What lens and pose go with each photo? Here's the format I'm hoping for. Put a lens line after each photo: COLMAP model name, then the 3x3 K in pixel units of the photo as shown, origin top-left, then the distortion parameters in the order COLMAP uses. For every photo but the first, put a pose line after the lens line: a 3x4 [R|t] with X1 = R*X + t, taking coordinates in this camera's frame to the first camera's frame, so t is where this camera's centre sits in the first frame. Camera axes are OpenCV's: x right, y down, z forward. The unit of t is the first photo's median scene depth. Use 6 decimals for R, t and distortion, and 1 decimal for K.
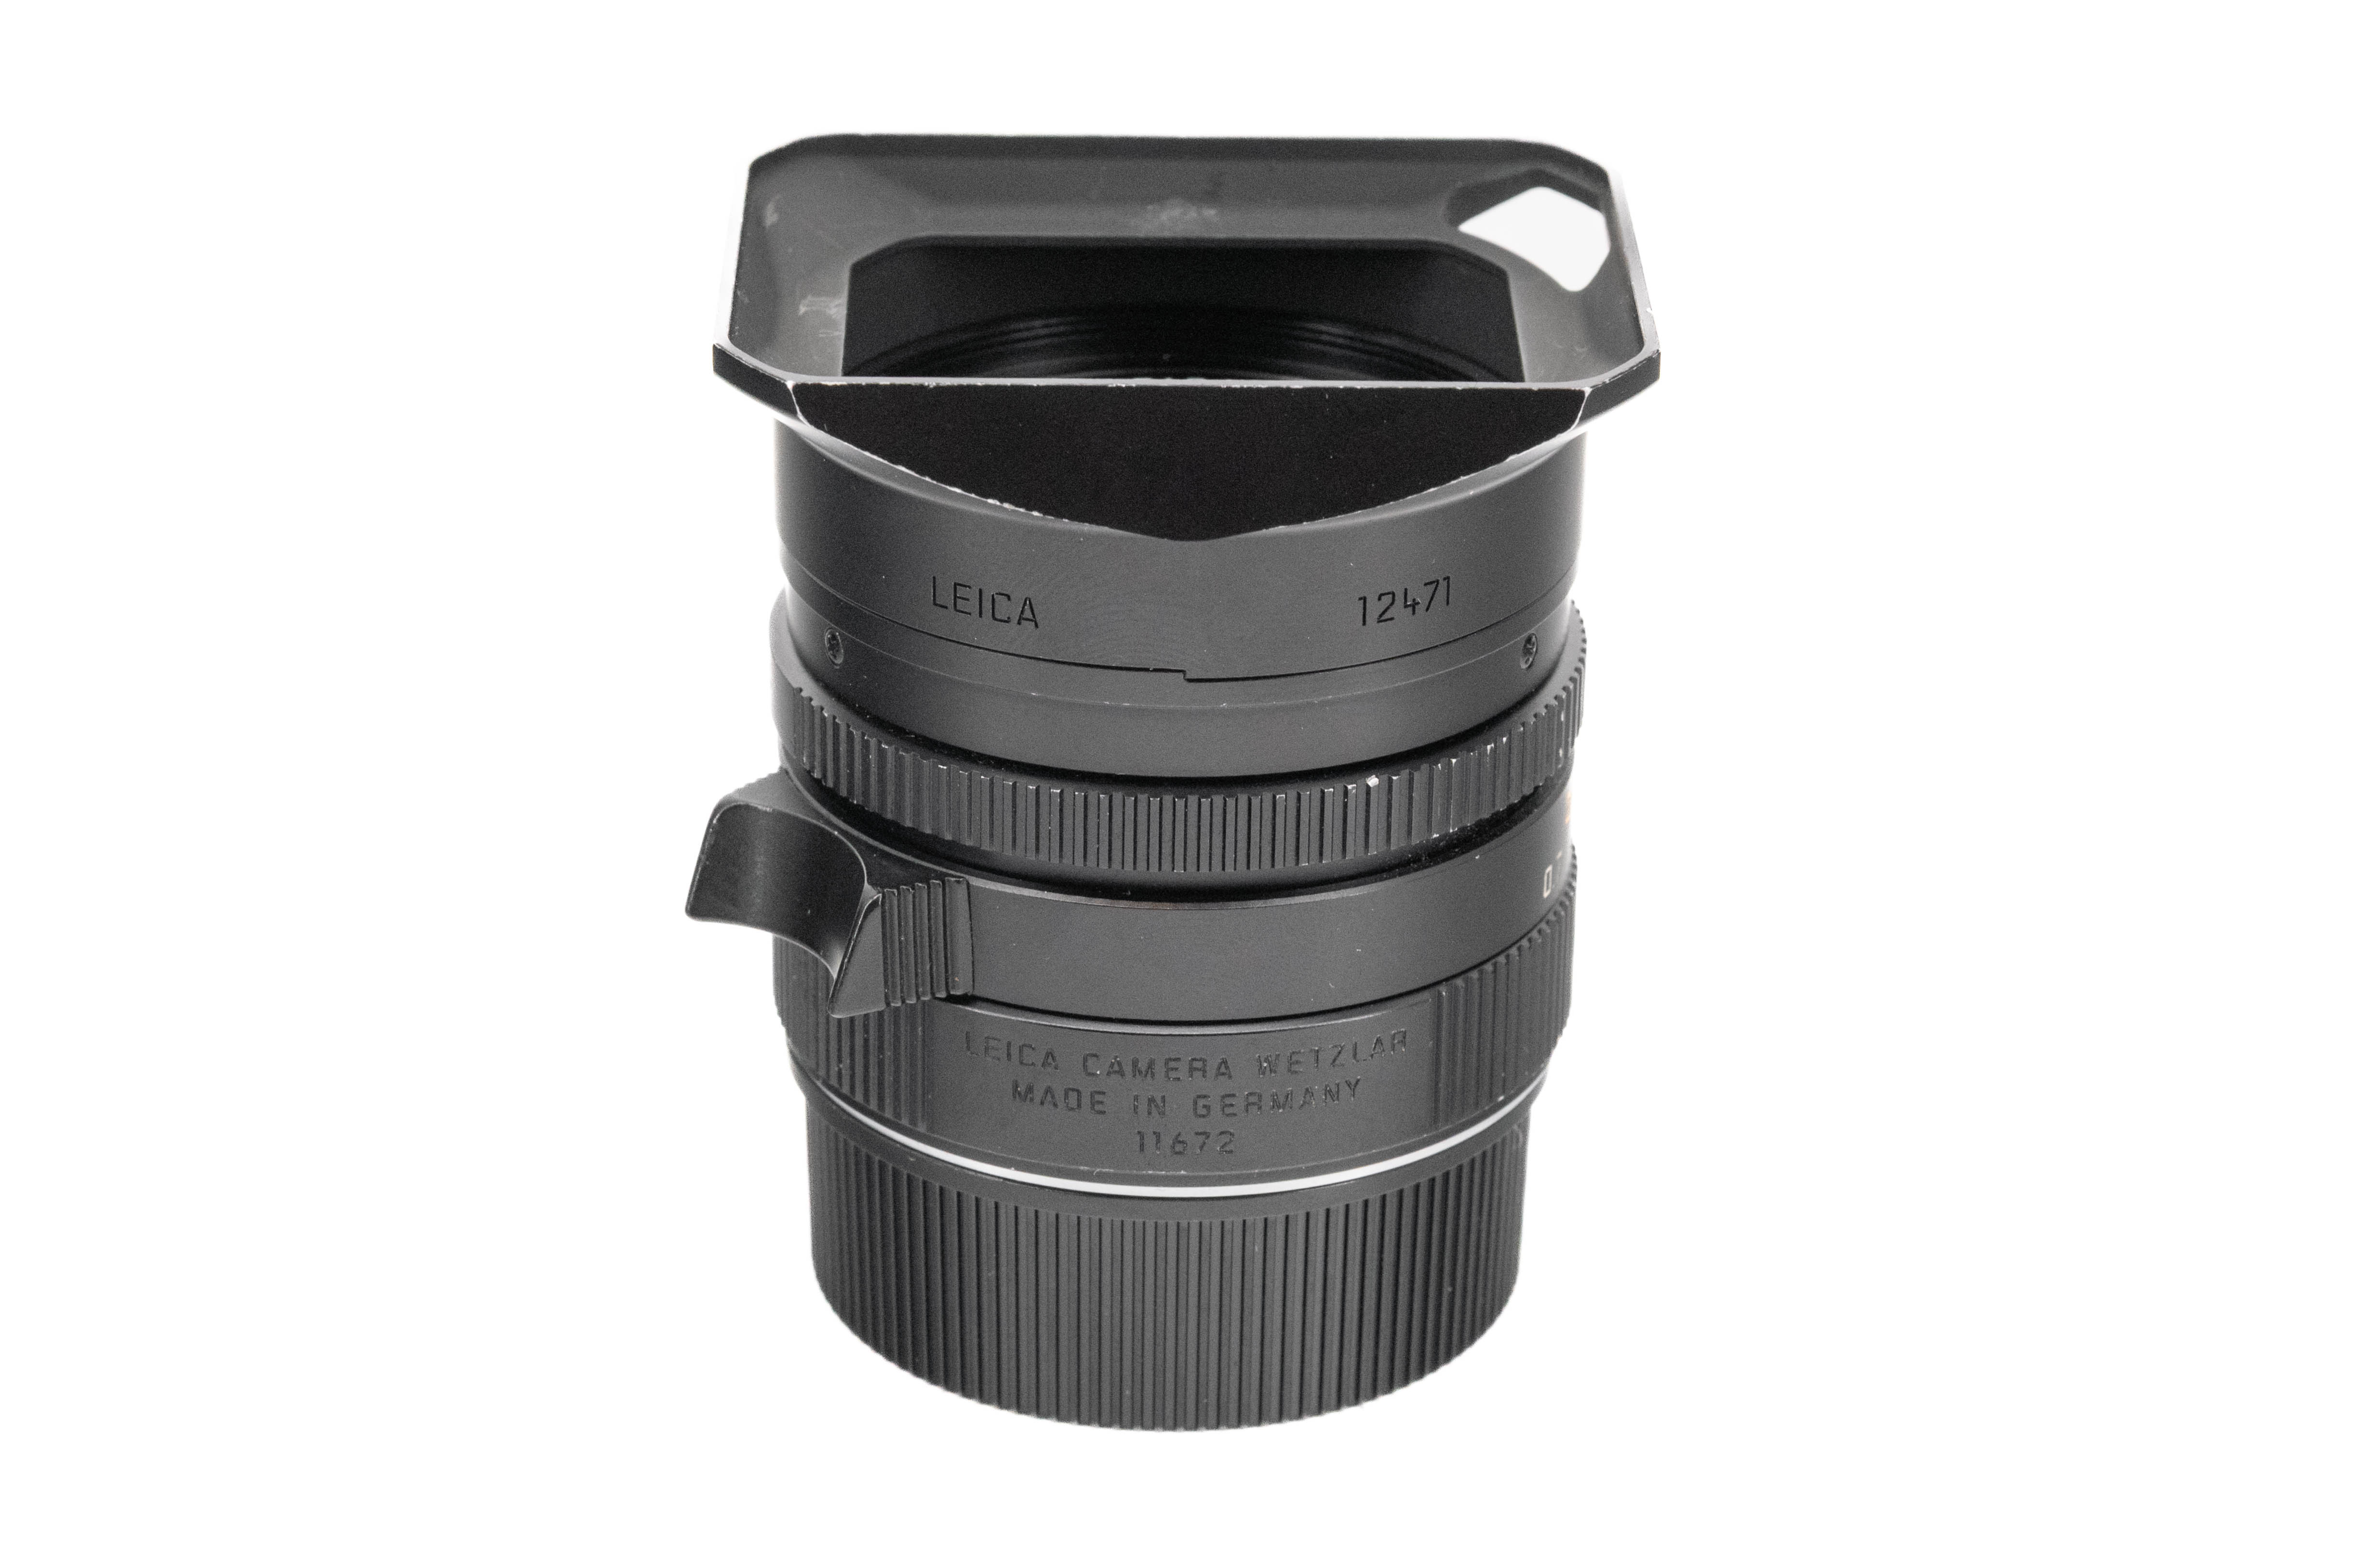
lens RADIAL K [[6136.0, 0, 1178.0], [0, 6136.0, 784.0], [0, 0, 1]] dist [-0.014399, 0.147068]
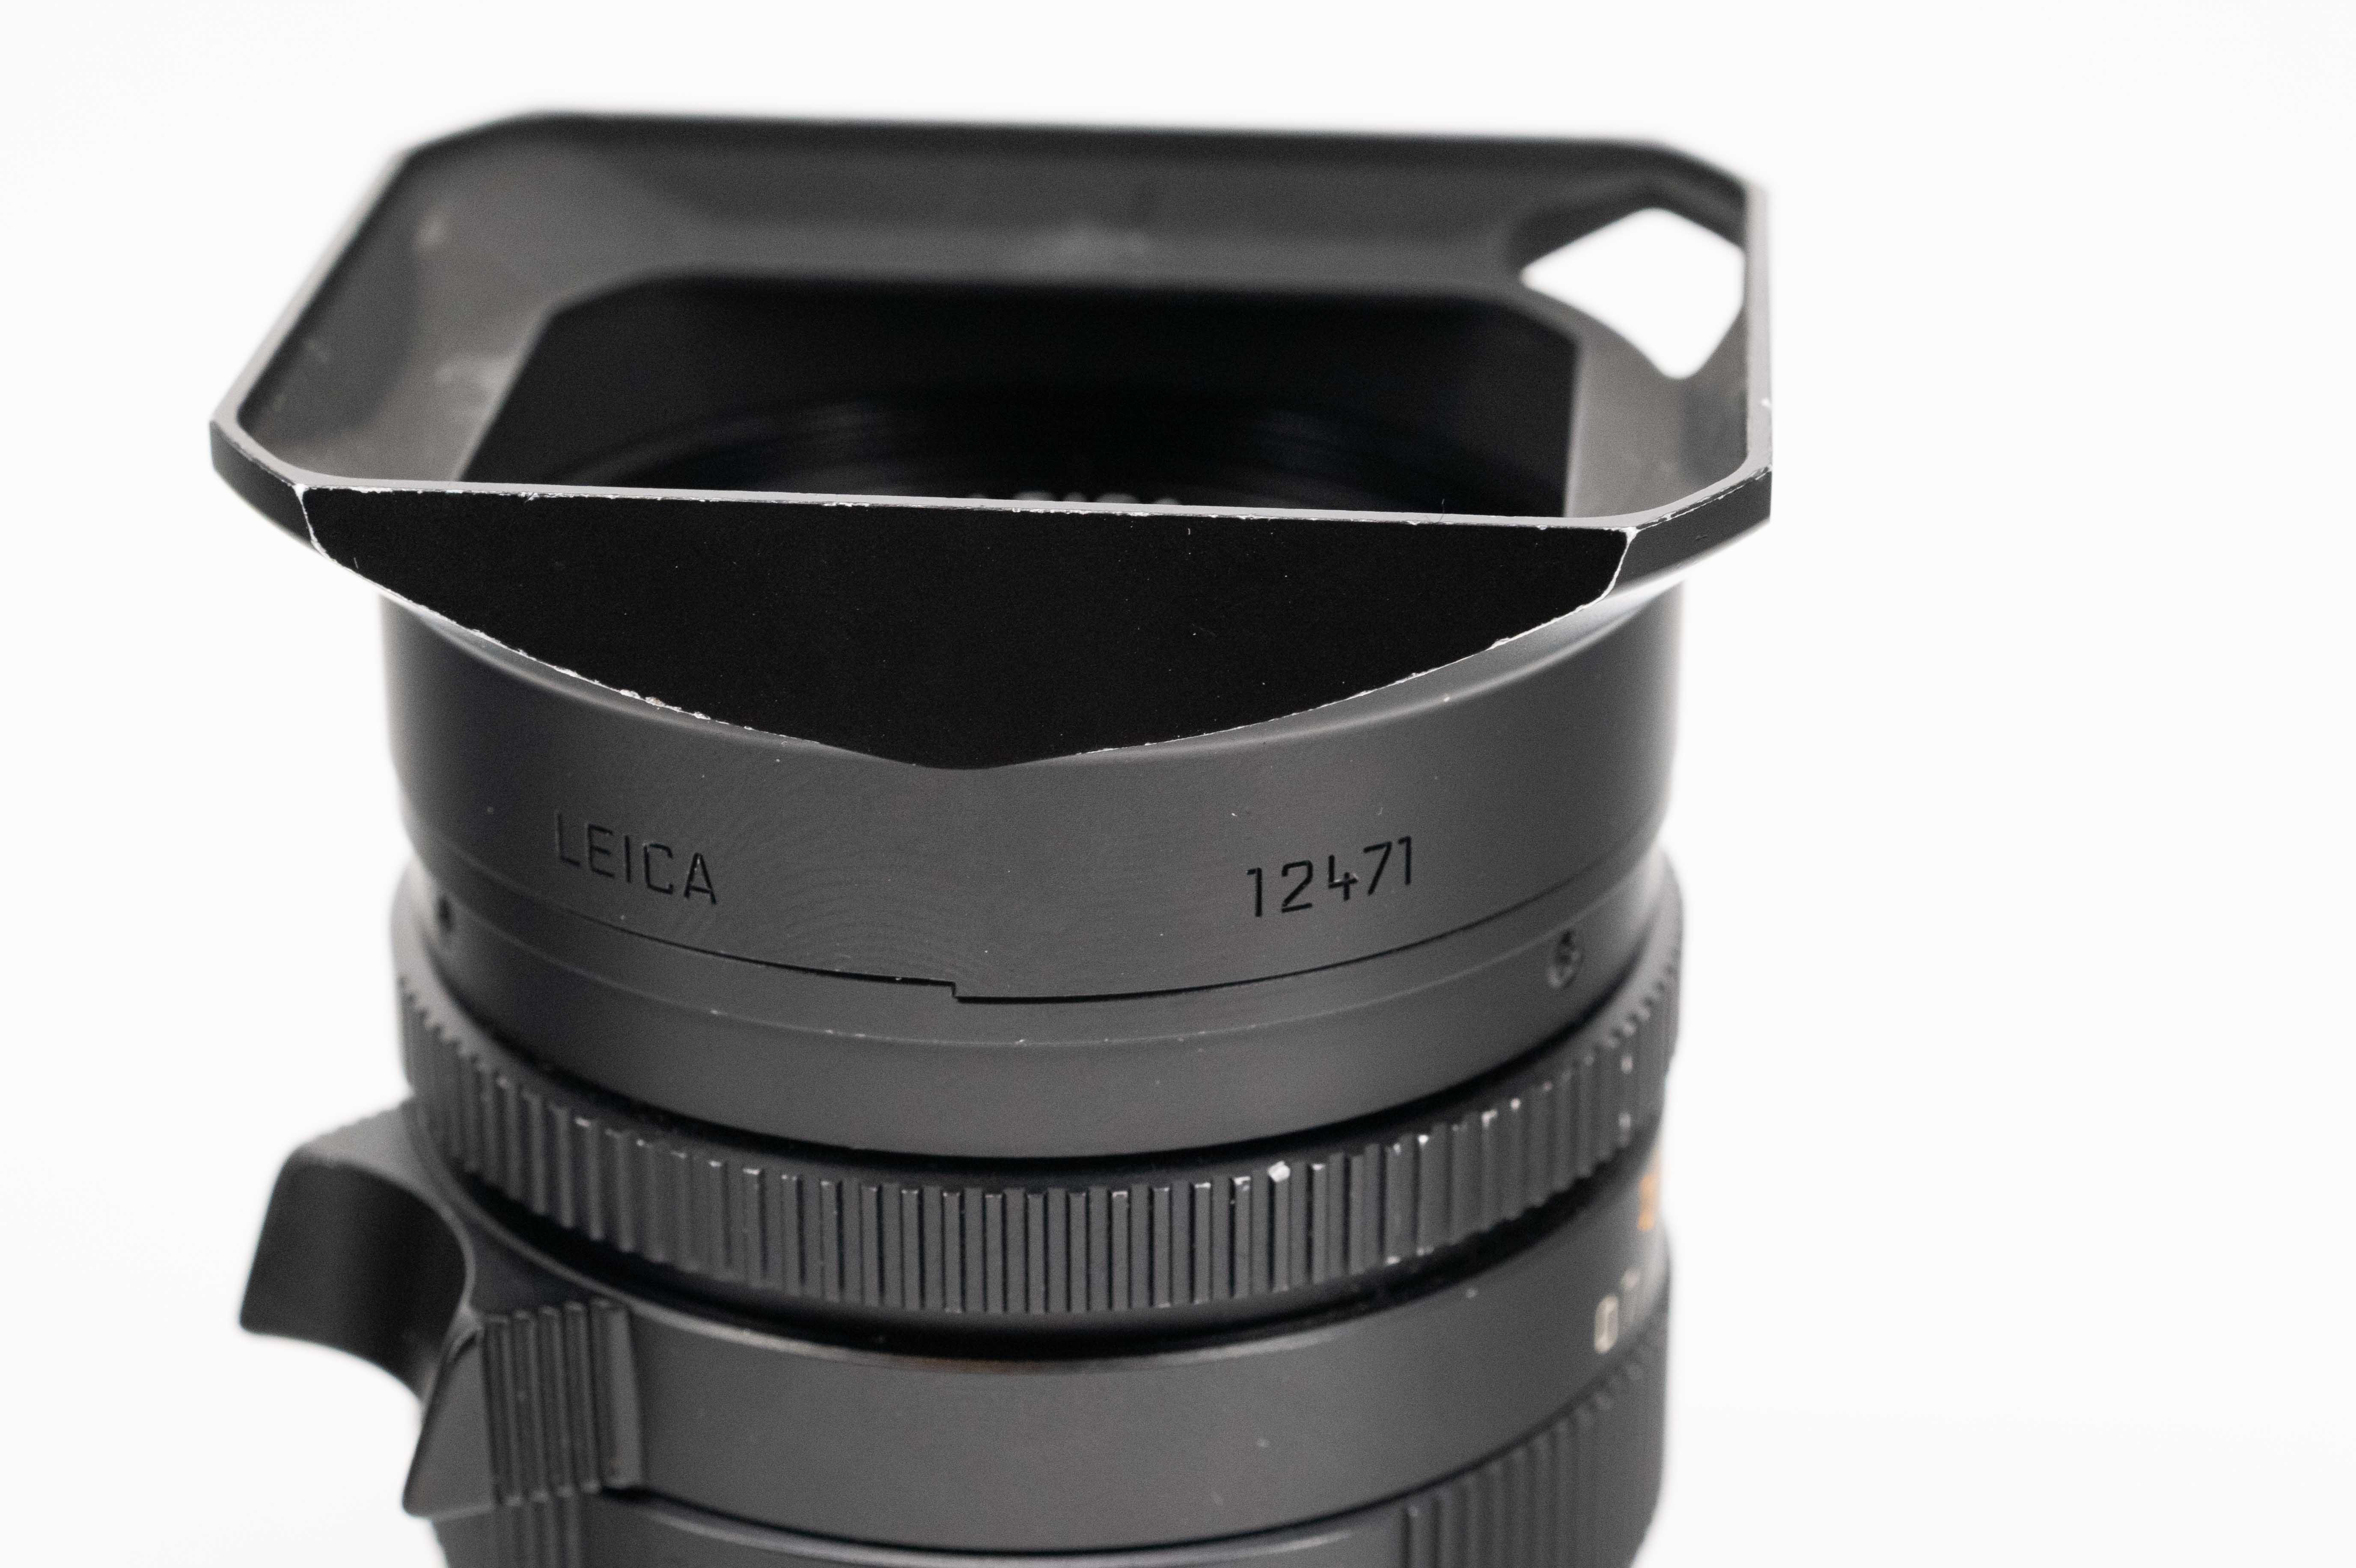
lens RADIAL K [[6136.1, 0, 1178.0], [0, 6136.1, 784.0], [0, 0, 1]] dist [-0.014399, 0.147068]
pose [[0.995970, 0.028378, -0.085081, 0.071588], [-0.030273, 0.999319, -0.021075, -0.025371], [0.084425, 0.023566, 0.996151, 0.395856]]
